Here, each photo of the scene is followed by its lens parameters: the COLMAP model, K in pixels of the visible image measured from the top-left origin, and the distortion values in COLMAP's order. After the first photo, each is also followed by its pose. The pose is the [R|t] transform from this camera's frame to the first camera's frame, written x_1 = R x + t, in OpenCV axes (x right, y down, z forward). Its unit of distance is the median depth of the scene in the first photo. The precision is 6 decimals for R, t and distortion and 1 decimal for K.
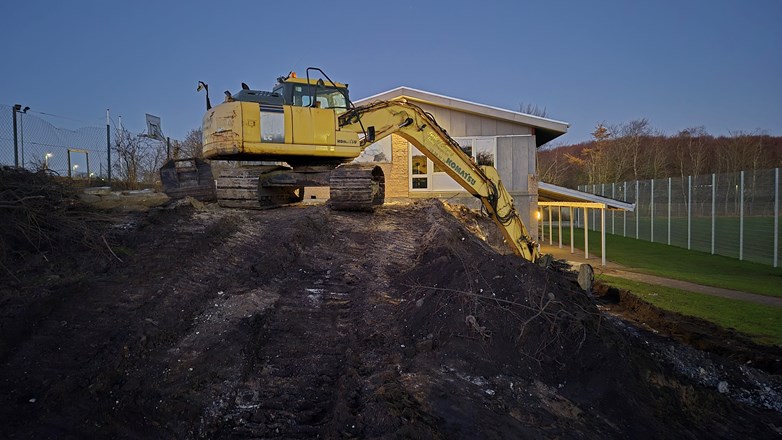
lens RADIAL K [[521.7, 0, 383.0], [0, 521.7, 221.7], [0, 0, 1]] dist [0.041285, -0.010099]
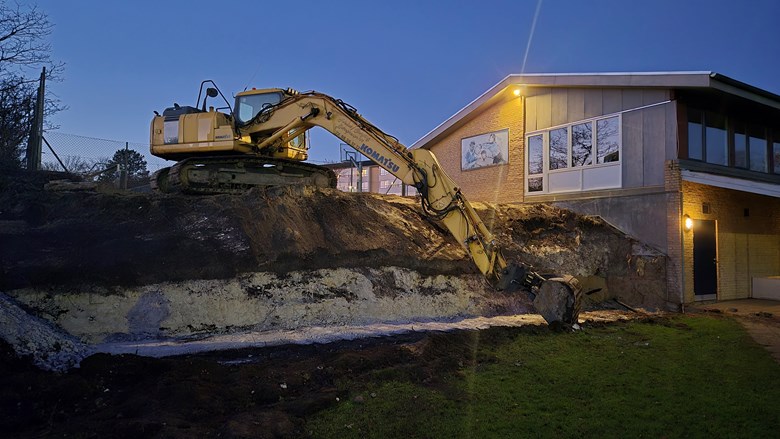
lens RADIAL K [[520.4, 0, 384.0], [0, 520.4, 216.4], [0, 0, 1]] dist [0.041285, -0.010099]
pose [[0.614958, -0.013028, -0.788452, 0.813470], [-0.056209, 0.996596, -0.060307, 0.054650], [0.786554, 0.081405, 0.612132, 0.452829]]
